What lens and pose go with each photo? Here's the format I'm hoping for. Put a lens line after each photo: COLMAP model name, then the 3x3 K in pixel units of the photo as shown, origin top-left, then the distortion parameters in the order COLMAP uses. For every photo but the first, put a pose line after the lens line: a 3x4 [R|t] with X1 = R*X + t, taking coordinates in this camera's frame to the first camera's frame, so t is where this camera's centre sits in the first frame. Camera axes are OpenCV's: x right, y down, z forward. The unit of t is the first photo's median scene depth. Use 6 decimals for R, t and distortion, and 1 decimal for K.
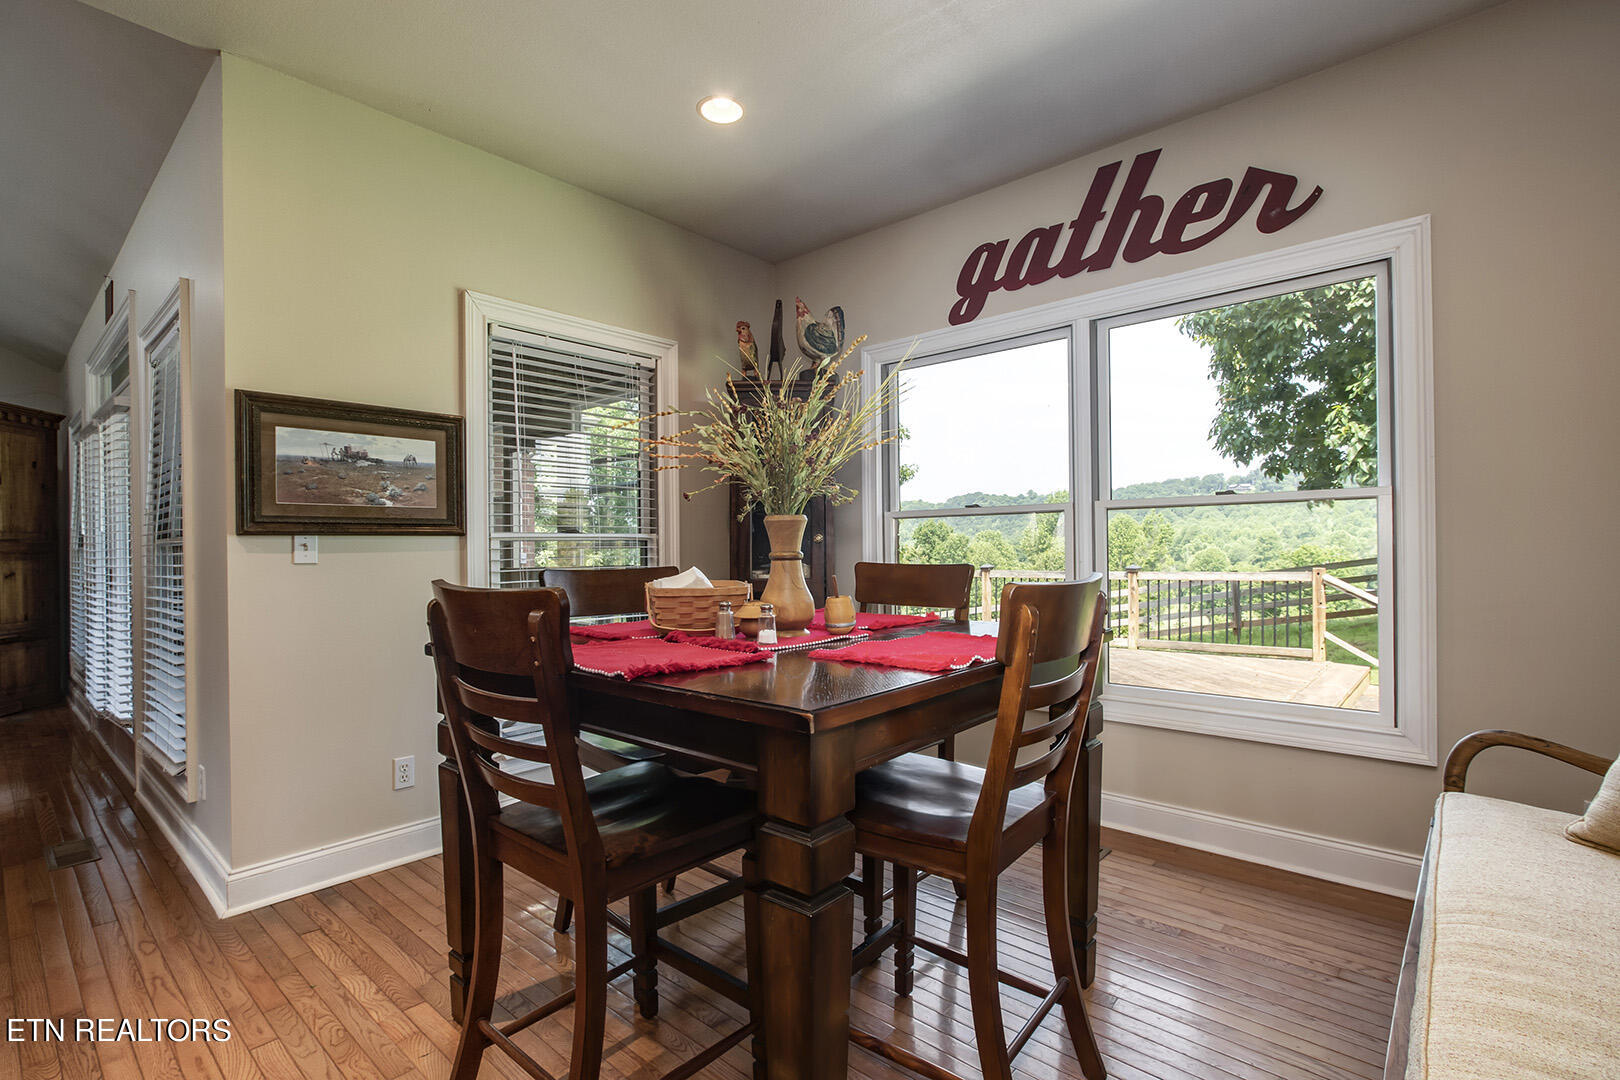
lens RADIAL K [[745.6, 0, 810.4], [0, 745.6, 545.8], [0, 0, 1]] dist [-0.000112, -0.000016]
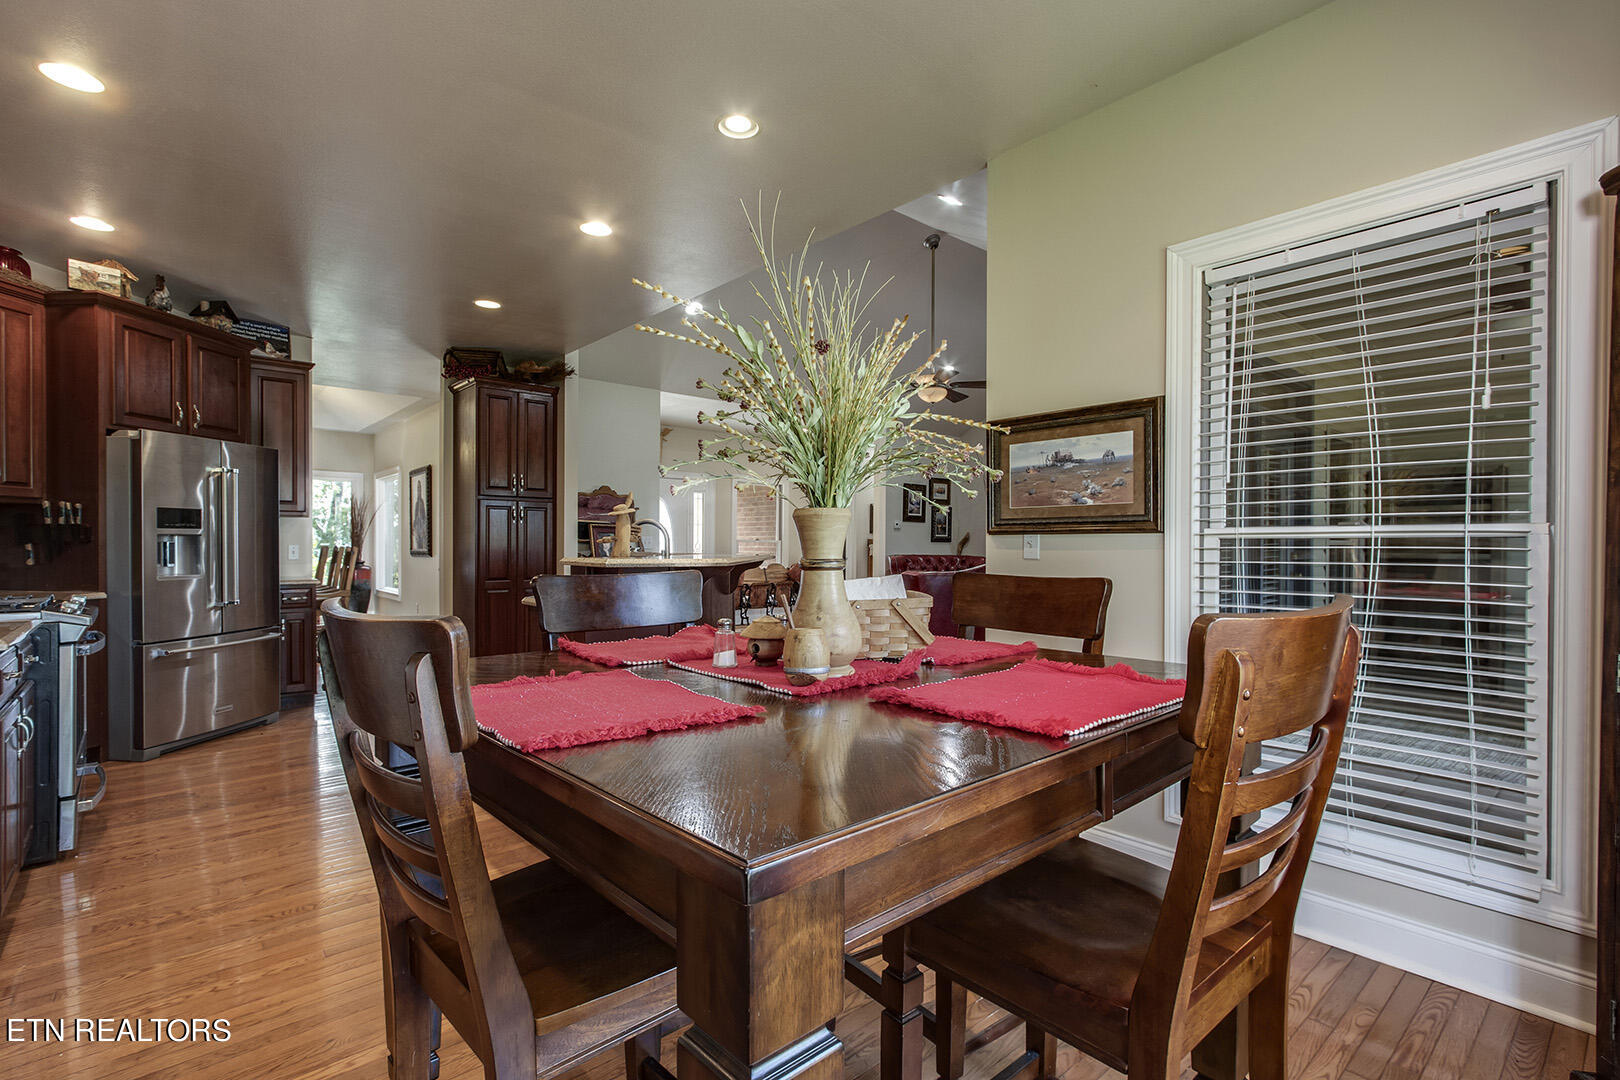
lens RADIAL K [[745.6, 0, 809.1], [0, 745.6, 544.4], [0, 0, 1]] dist [-0.000112, -0.000016]
pose [[-0.115517, 0.009331, -0.993262, 0.478427], [0.001713, 0.999956, 0.009195, -0.009063], [0.993304, -0.000640, -0.115528, 0.738005]]
